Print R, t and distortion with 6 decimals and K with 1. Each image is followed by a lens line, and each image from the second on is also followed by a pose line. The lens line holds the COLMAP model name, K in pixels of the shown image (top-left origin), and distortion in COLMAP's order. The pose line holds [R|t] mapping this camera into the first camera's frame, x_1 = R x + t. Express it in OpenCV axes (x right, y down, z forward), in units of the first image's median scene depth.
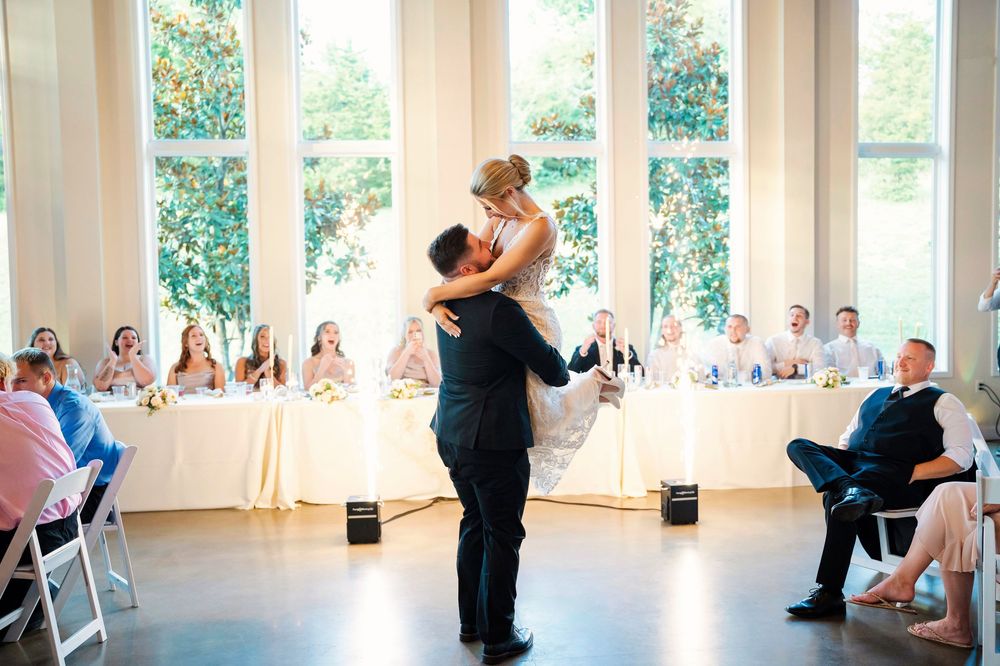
lens RADIAL K [[922.5, 0, 500.2], [0, 922.5, 331.7], [0, 0, 1]] dist [0.006272, 0.000000]
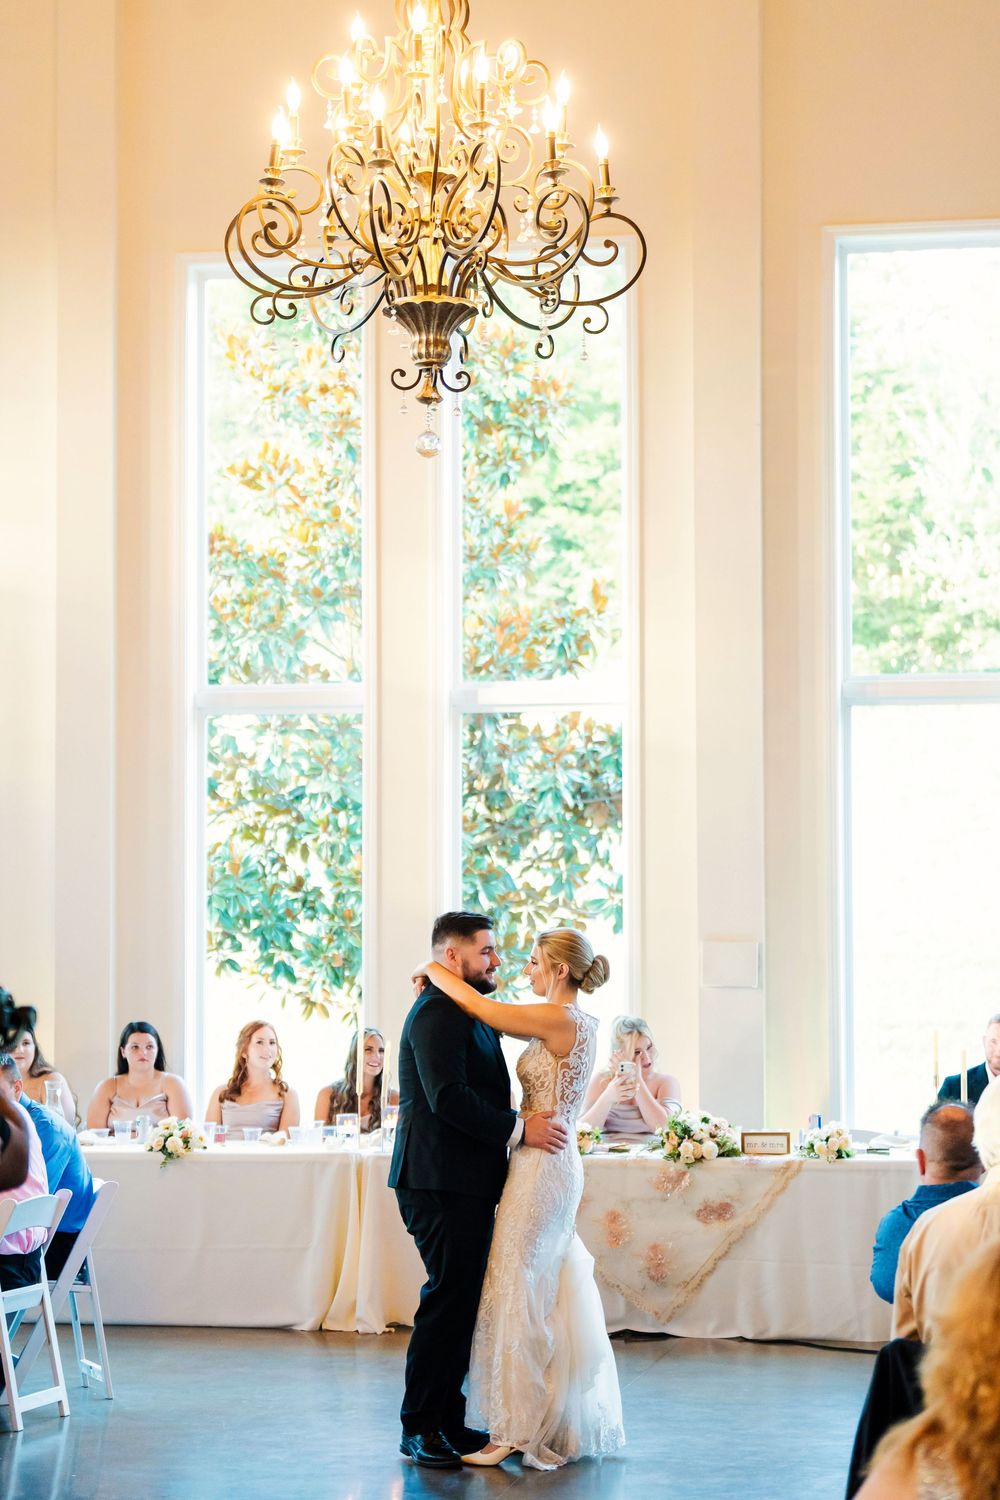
lens RADIAL K [[3027.5, 0, 499.7], [0, 3027.5, 750.3], [0, 0, 1]] dist [-0.117220, 0.000000]
pose [[0.954052, -0.004275, -0.299611, 0.237565], [-0.024588, 0.995409, -0.092497, -0.003079], [0.298631, 0.095614, 0.949567, -0.472167]]
